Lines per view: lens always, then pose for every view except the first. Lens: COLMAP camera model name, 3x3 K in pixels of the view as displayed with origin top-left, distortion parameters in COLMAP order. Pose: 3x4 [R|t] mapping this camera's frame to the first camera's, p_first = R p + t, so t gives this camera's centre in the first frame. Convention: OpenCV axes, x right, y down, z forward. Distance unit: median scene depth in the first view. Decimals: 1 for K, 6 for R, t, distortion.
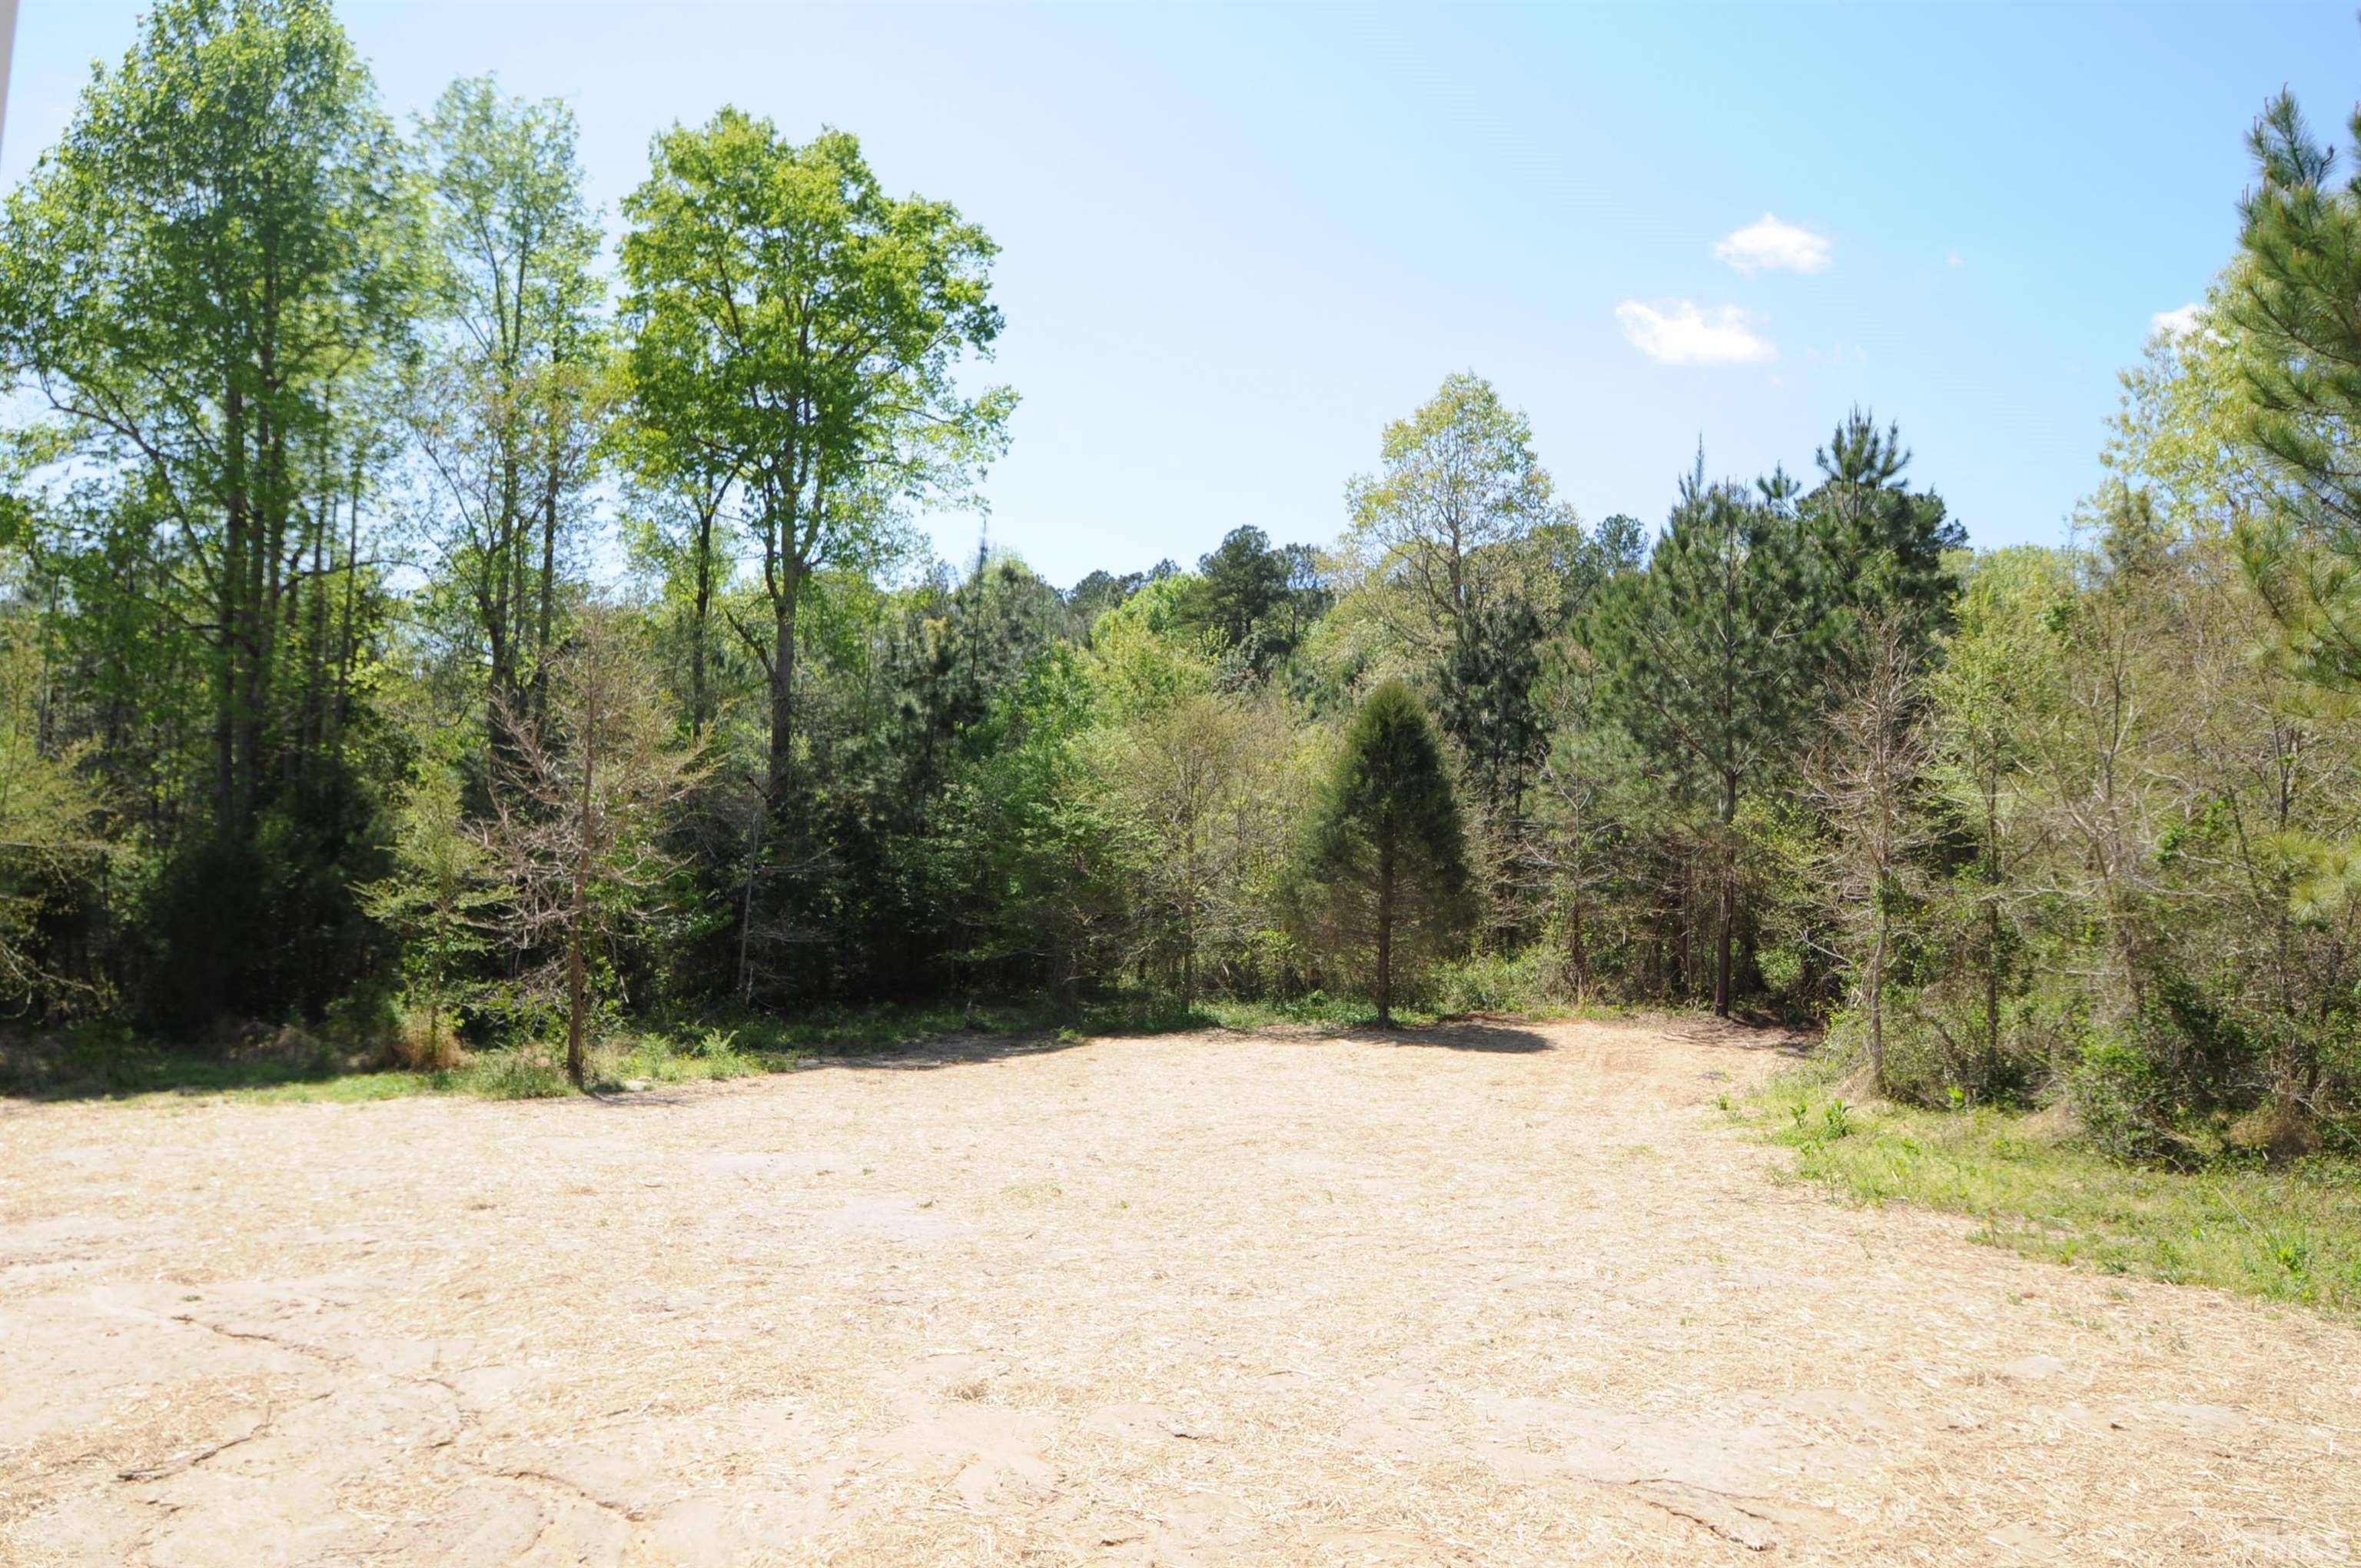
lens RADIAL K [[1459.6, 0, 1180.1], [0, 1459.6, 782.9], [0, 0, 1]] dist [-0.009511, -0.000433]
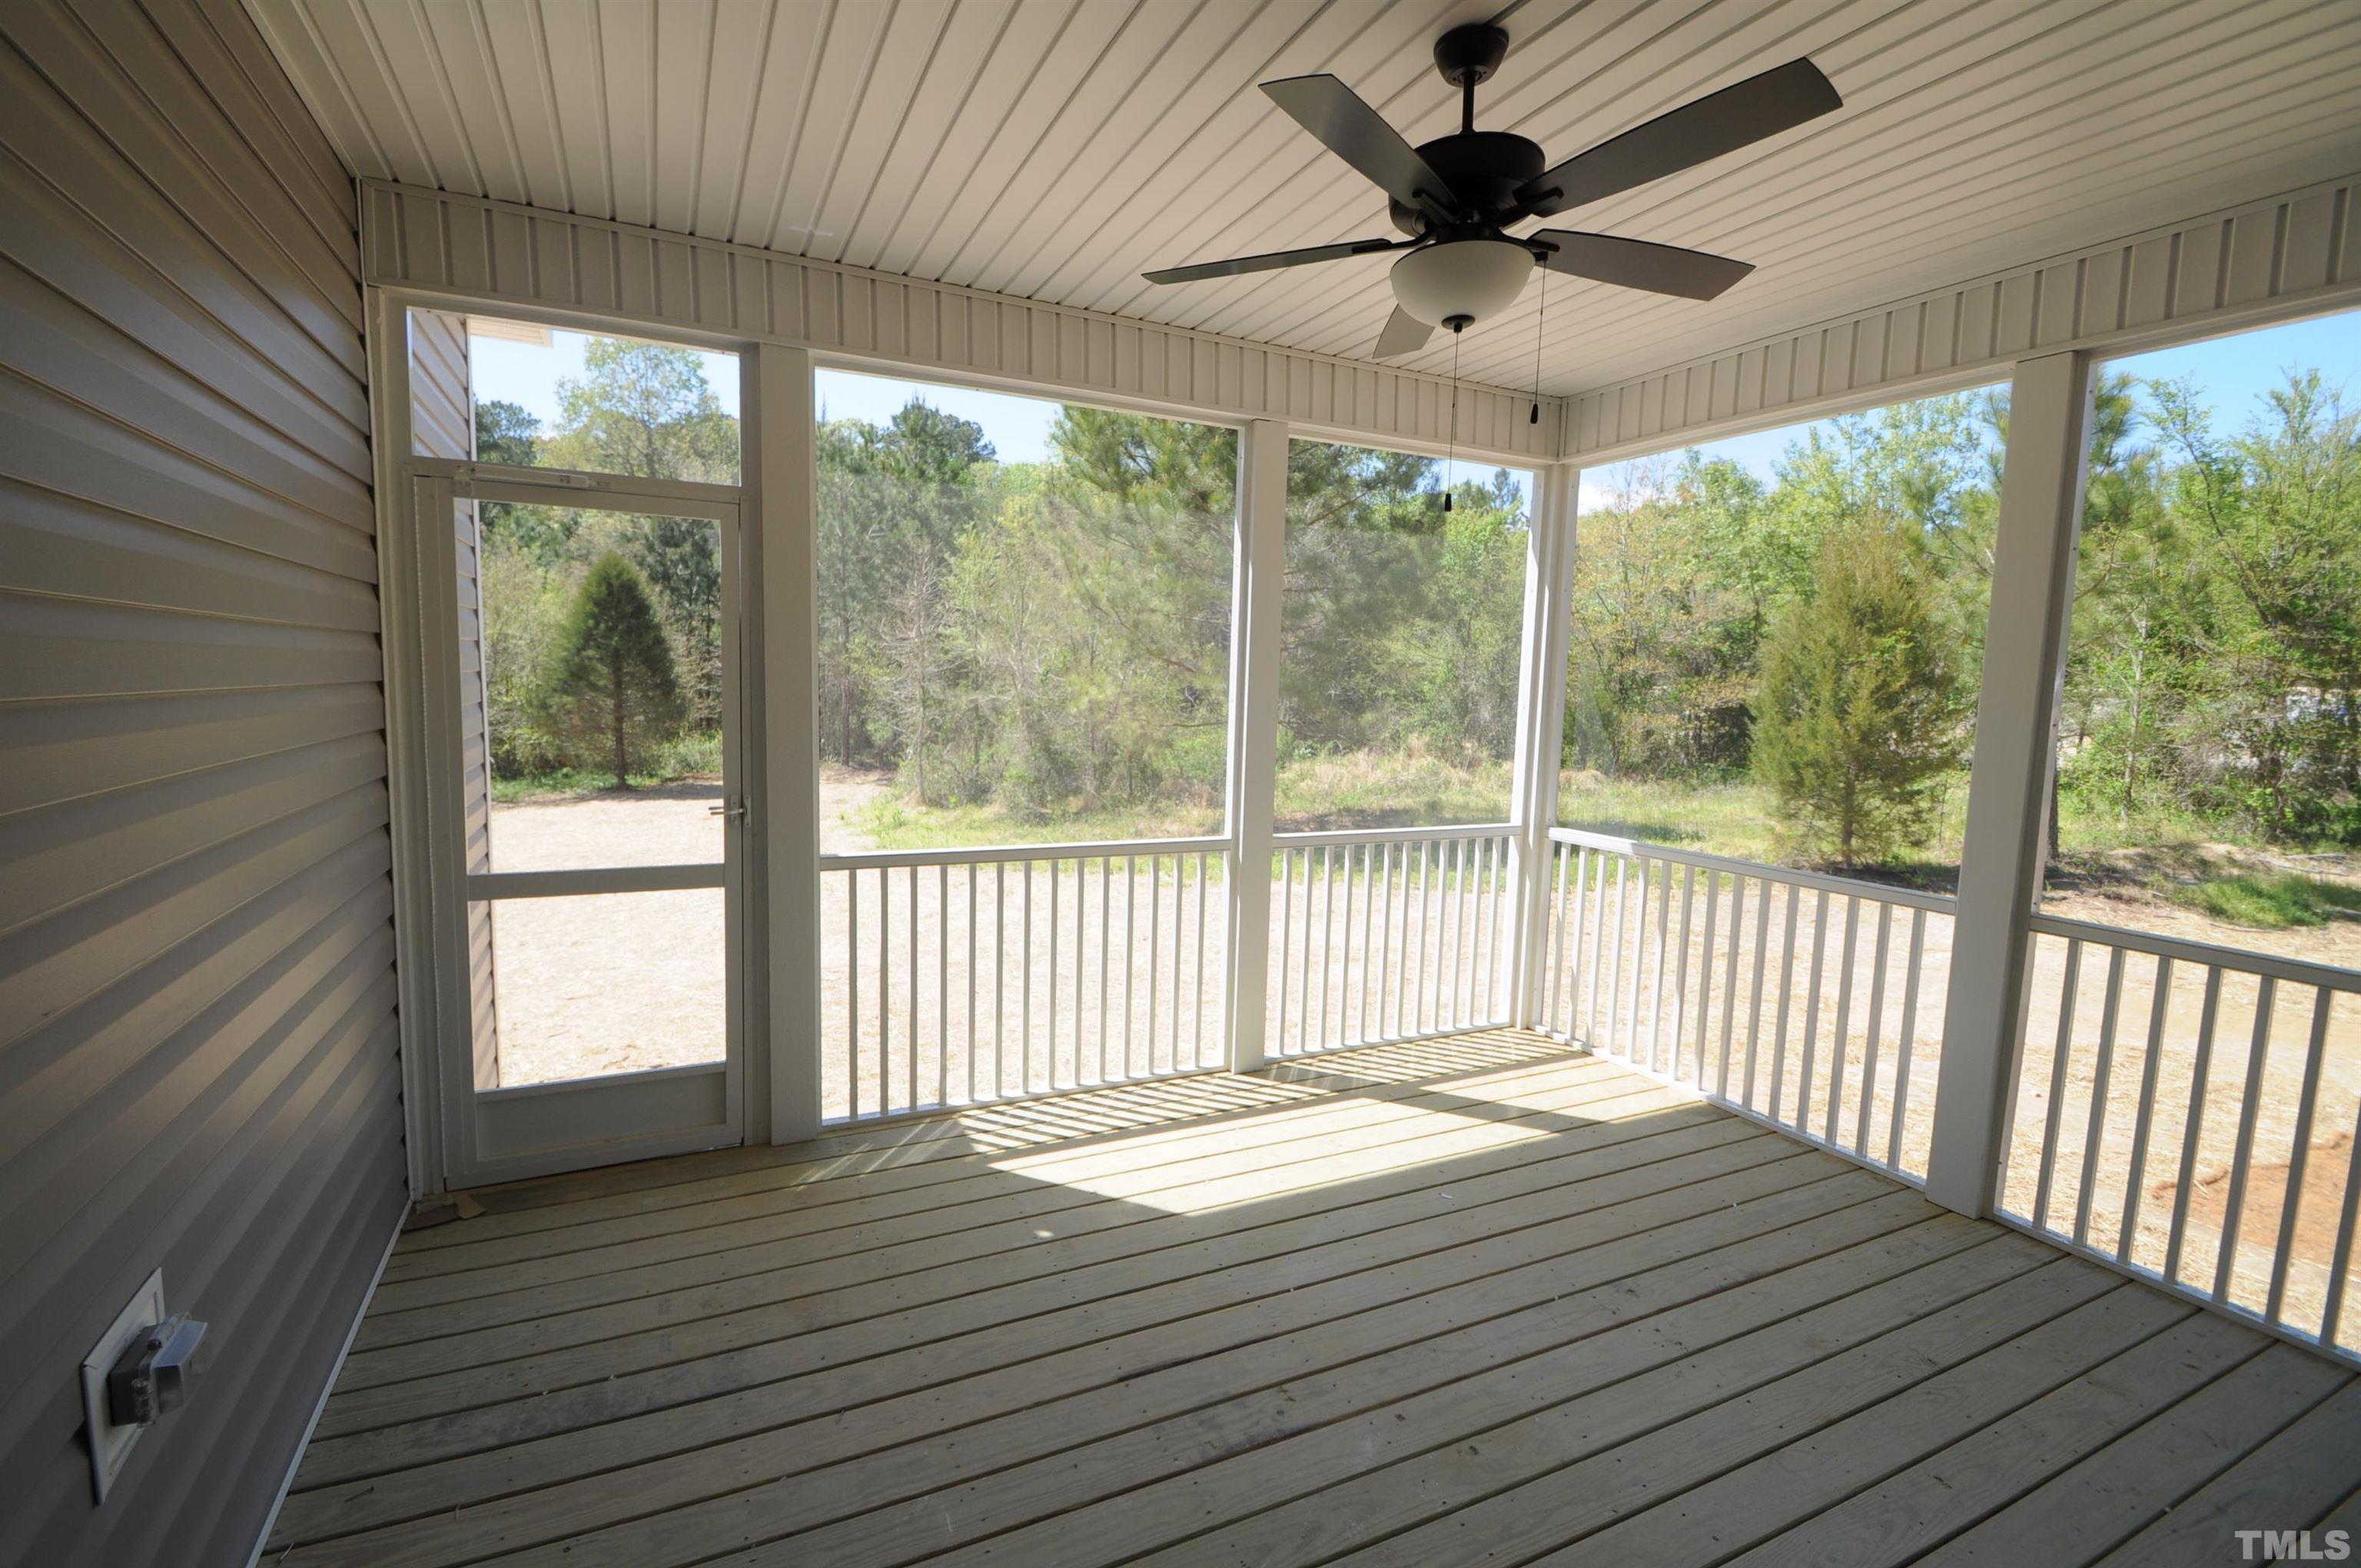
lens RADIAL K [[1043.2, 0, 1172.8], [0, 1043.2, 785.3], [0, 0, 1]] dist [-0.004210, -0.006571]
pose [[0.798658, -0.089135, 0.595147, -0.044229], [-0.022000, 0.983984, 0.176893, -0.037721], [-0.601383, -0.154370, 0.783906, -0.171784]]
